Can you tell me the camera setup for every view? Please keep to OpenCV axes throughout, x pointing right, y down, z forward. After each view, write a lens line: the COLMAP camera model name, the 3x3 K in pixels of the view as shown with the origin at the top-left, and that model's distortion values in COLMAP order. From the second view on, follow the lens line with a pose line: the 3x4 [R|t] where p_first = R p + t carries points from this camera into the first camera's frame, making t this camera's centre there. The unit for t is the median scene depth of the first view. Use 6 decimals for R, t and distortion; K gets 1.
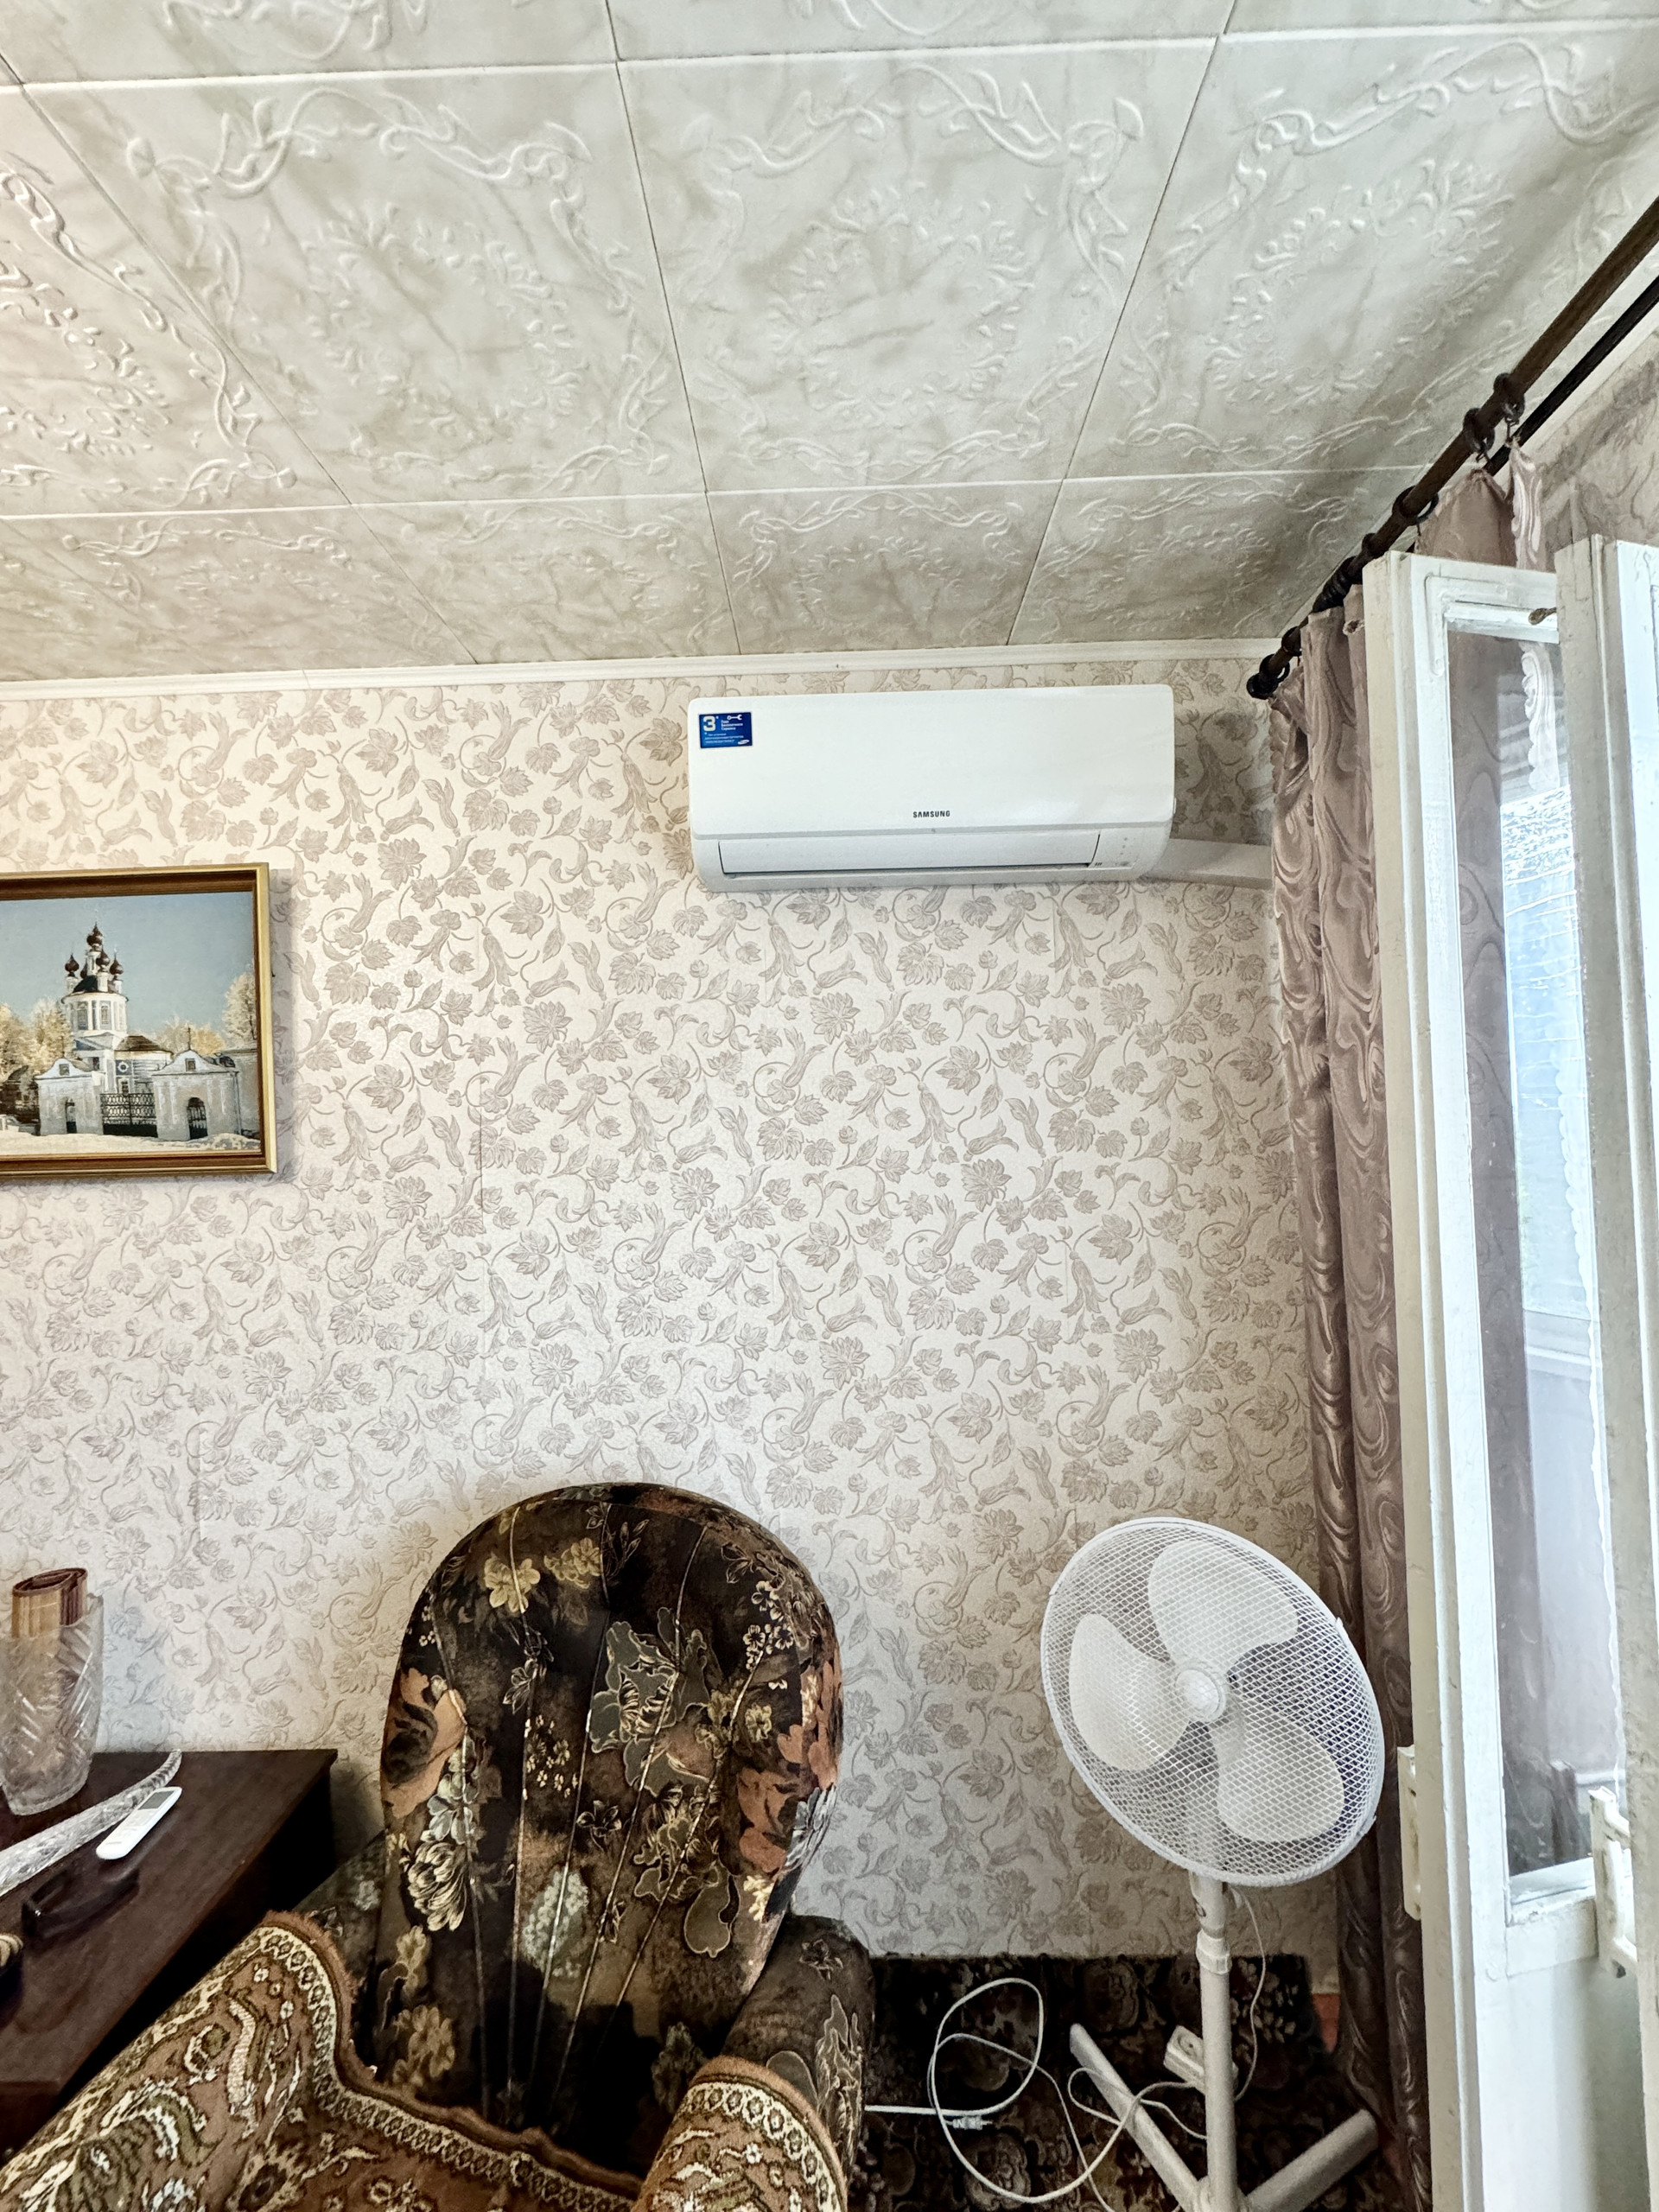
lens RADIAL K [[882.7, 0, 834.5], [0, 882.7, 1103.3], [0, 0, 1]] dist [-0.002124, -0.000082]
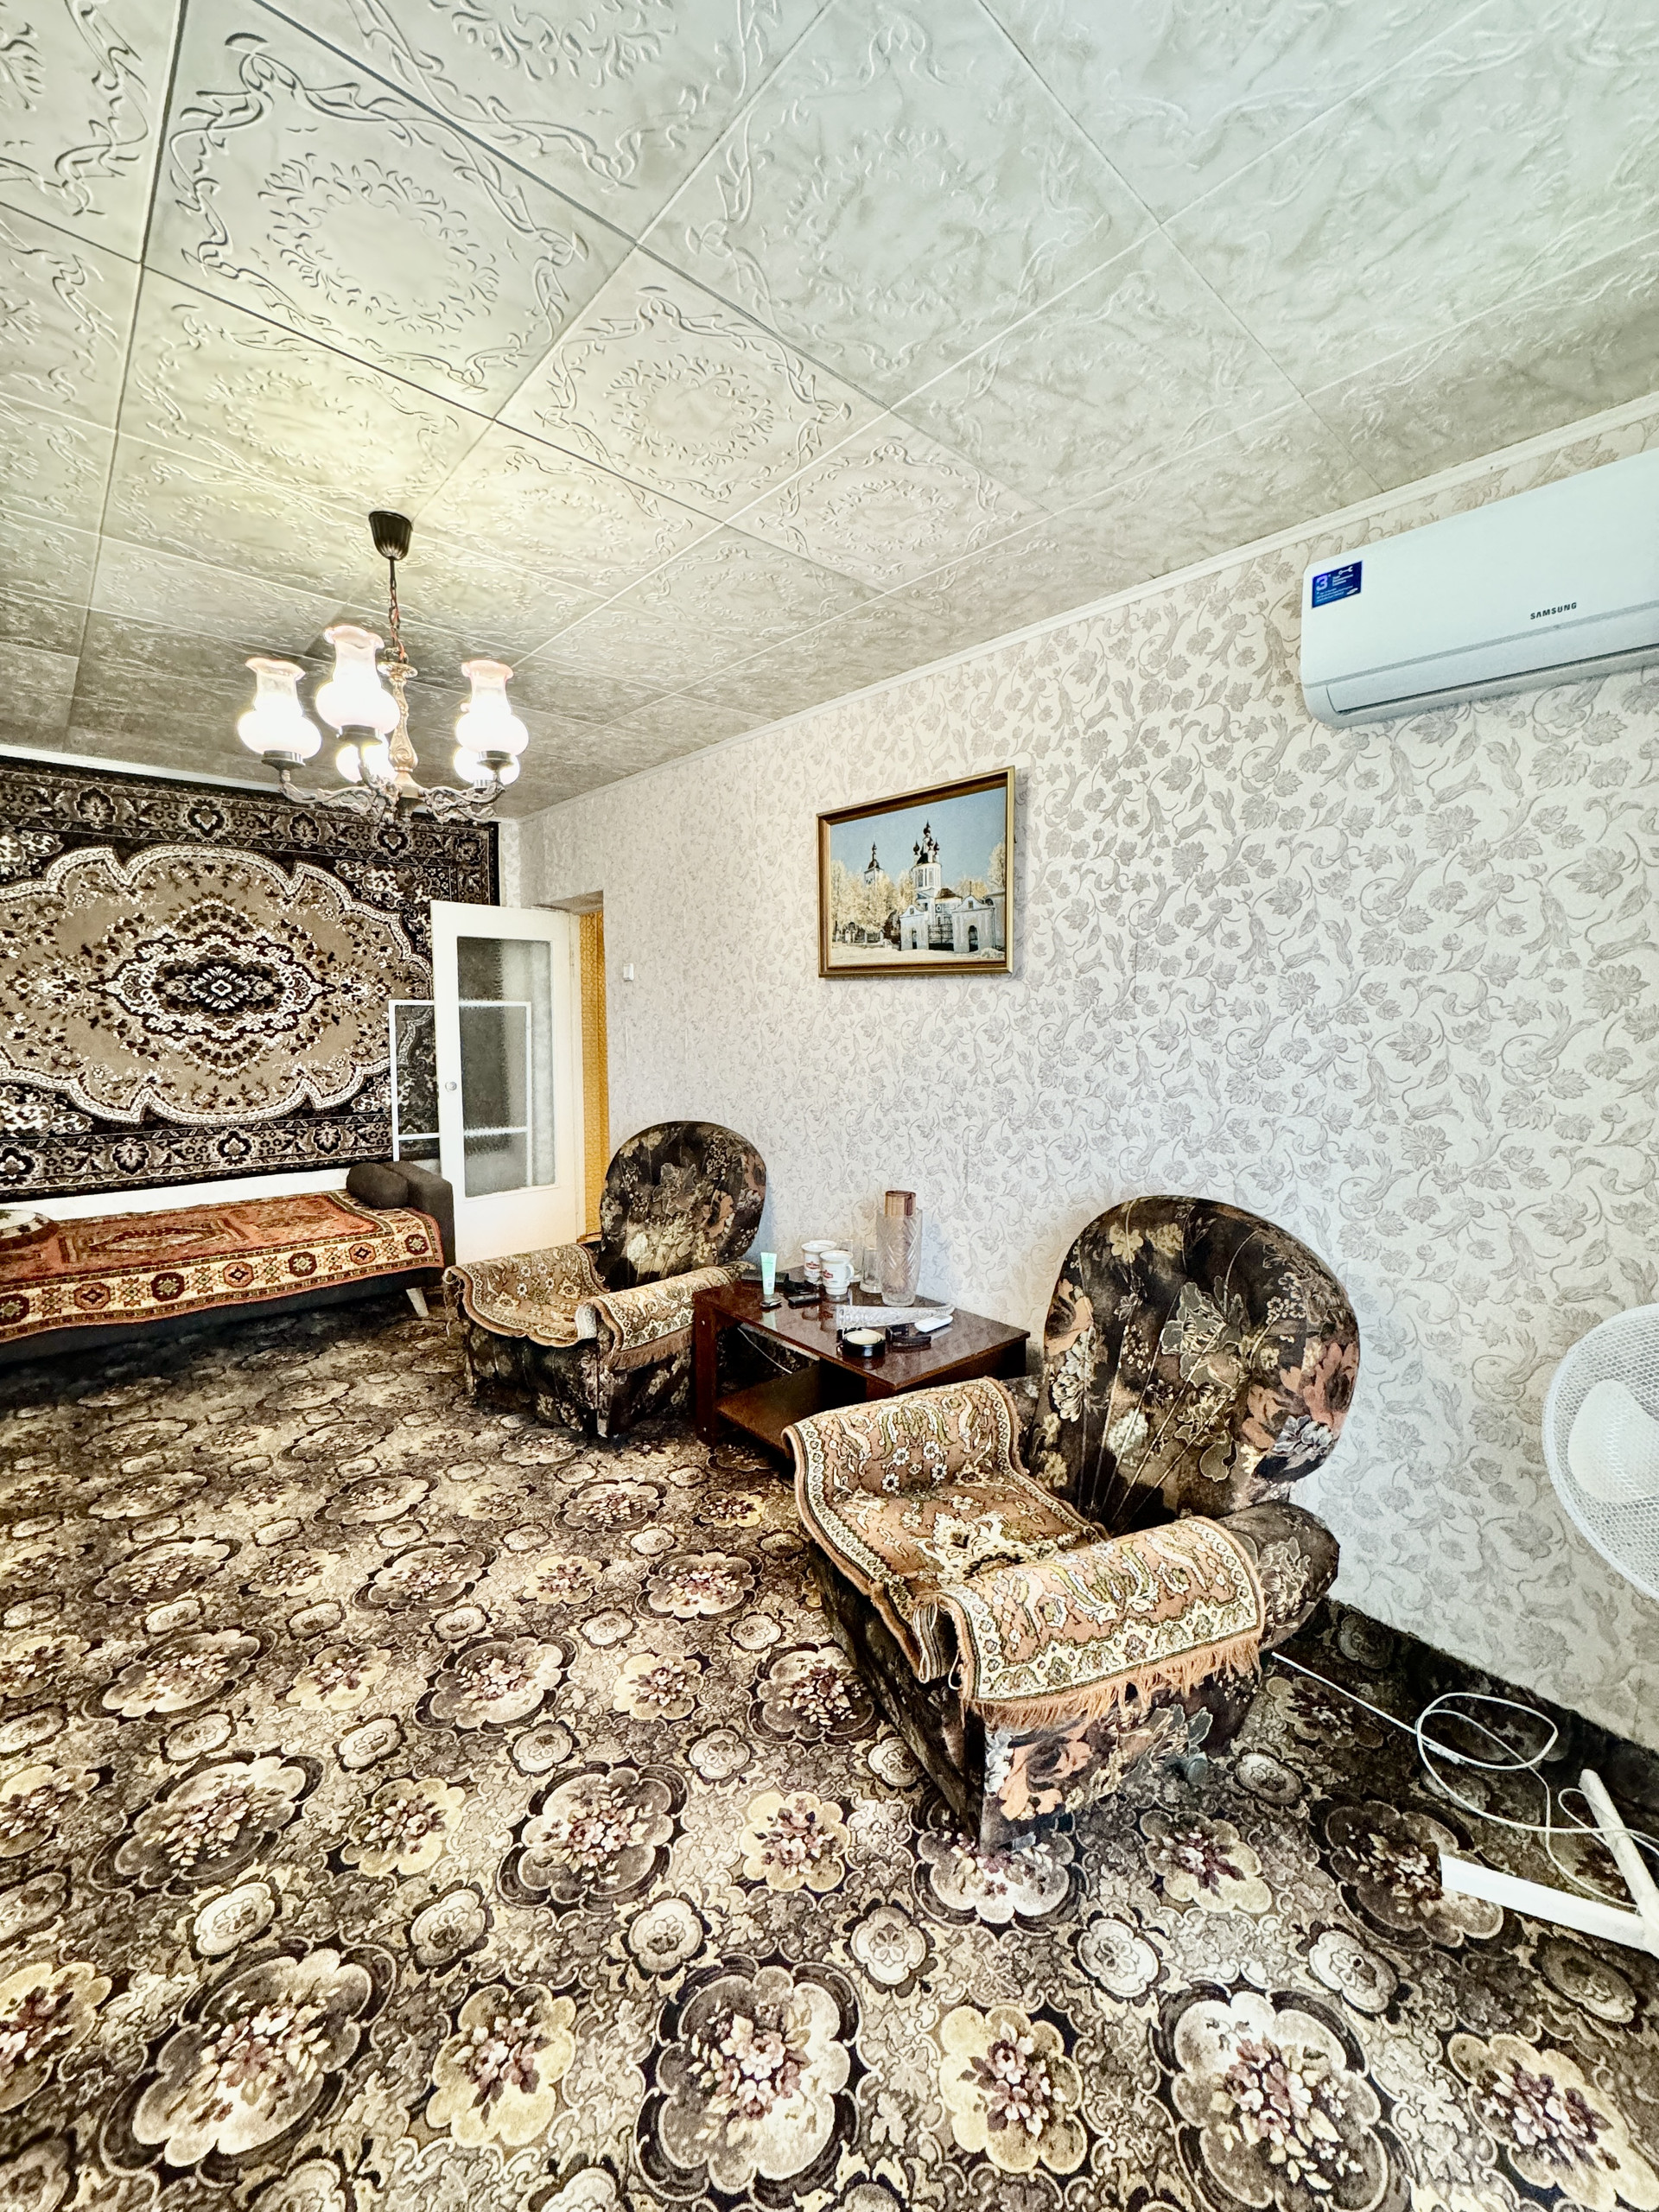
lens RADIAL K [[882.7, 0, 834.5], [0, 882.7, 1103.3], [0, 0, 1]] dist [-0.002124, -0.000082]
pose [[0.679673, 0.114589, -0.724510, 0.339209], [-0.002069, 0.988018, 0.154324, 0.073126], [0.733512, -0.103391, 0.671766, -0.330835]]
